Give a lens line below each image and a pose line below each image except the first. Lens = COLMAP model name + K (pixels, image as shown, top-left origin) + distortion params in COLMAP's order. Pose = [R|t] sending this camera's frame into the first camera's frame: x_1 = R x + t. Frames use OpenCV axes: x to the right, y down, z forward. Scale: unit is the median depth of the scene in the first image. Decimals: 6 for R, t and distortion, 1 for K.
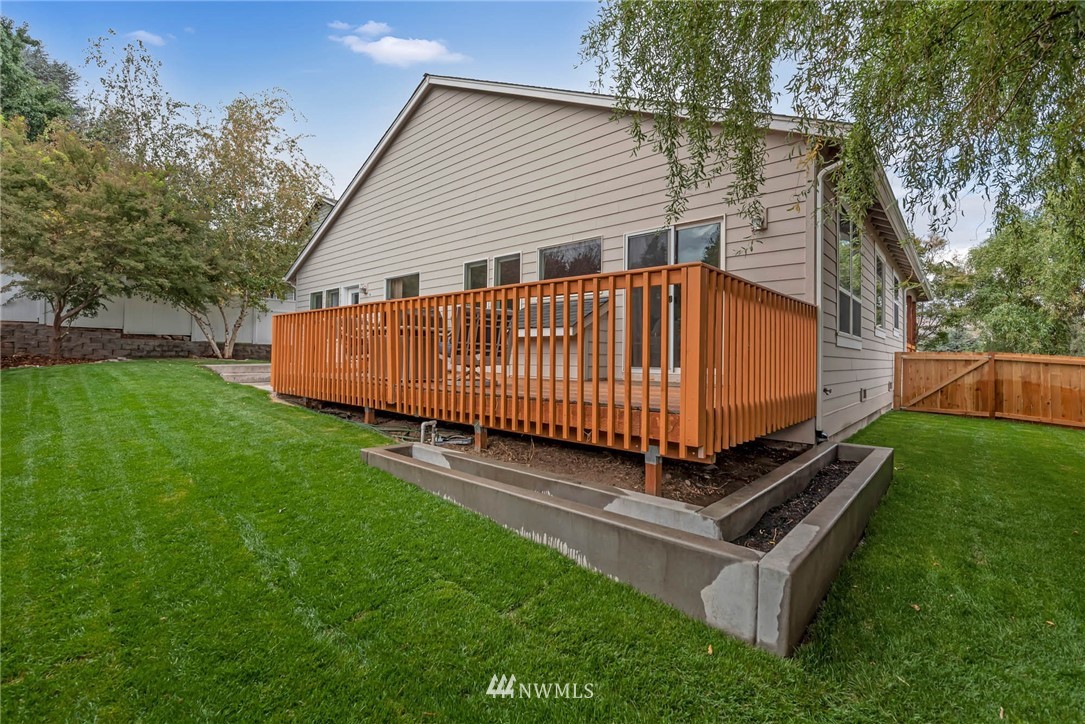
lens RADIAL K [[472.5, 0, 545.8], [0, 472.5, 348.4], [0, 0, 1]] dist [0.000553, 0.000625]
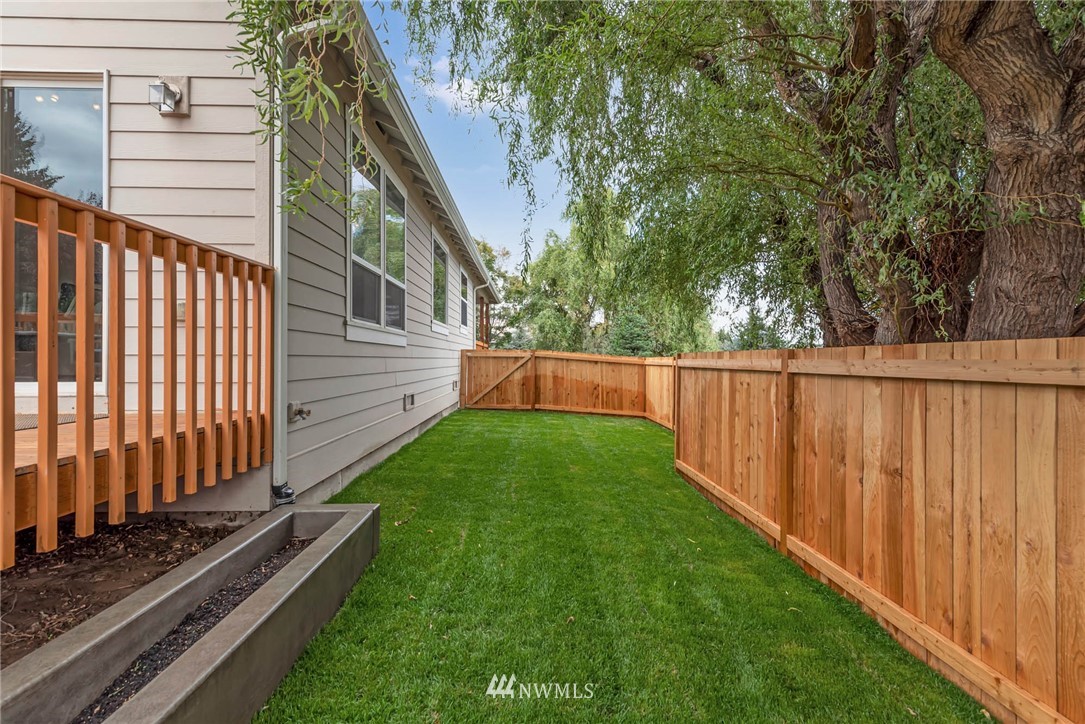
lens RADIAL K [[472.5, 0, 542.5], [0, 472.5, 357.4], [0, 0, 1]] dist [0.000553, 0.000625]
pose [[0.734100, -0.011284, 0.678948, 0.203080], [-0.004838, 0.999750, 0.021846, 0.002005], [-0.679025, -0.019322, 0.733861, 0.172855]]
